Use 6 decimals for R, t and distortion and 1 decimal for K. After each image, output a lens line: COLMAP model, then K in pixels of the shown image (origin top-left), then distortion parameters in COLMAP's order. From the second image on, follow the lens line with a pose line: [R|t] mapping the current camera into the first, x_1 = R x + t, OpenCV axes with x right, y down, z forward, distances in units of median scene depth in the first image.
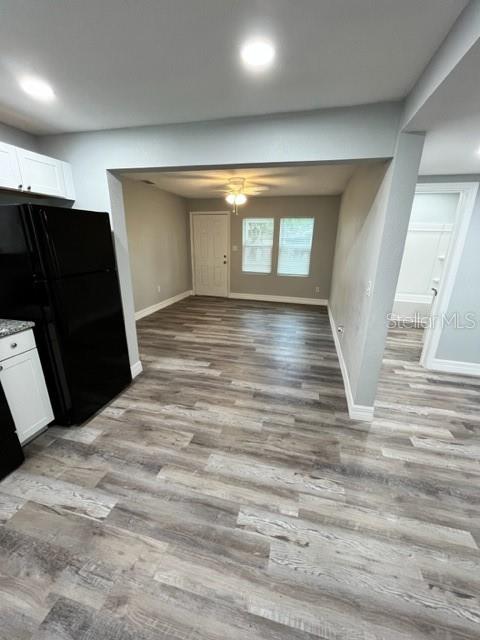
lens RADIAL K [[264.1, 0, 242.4], [0, 264.1, 318.1], [0, 0, 1]] dist [-0.004912, 0.000532]
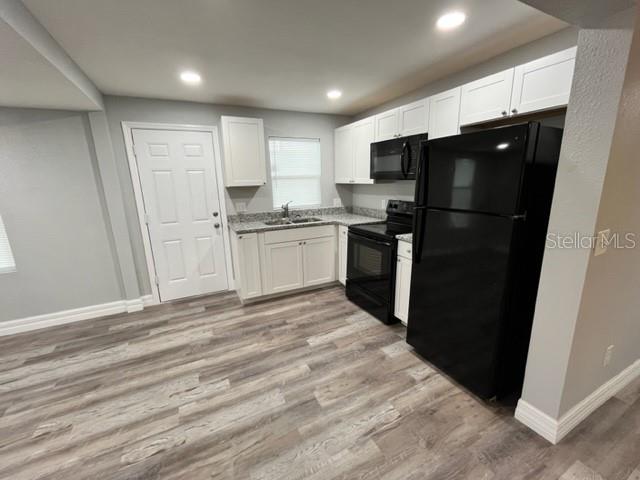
lens RADIAL K [[264.1, 0, 318.6], [0, 264.1, 240.5], [0, 0, 1]] dist [-0.004912, 0.000532]
pose [[-0.760663, 0.148237, -0.631995, 0.296504], [-0.179228, 0.887775, 0.423949, -0.403966], [0.623915, 0.435753, -0.648729, 1.465796]]
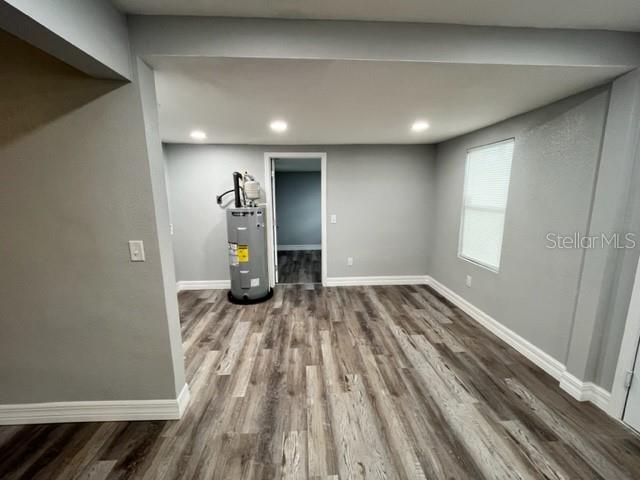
lens RADIAL K [[264.1, 0, 317.2], [0, 264.1, 241.1], [0, 0, 1]] dist [-0.004912, 0.000532]
pose [[-0.292613, -0.182654, 0.938624, -0.389163], [0.281963, 0.921462, 0.267215, -0.215802], [-0.913715, 0.342848, -0.218130, 0.794401]]
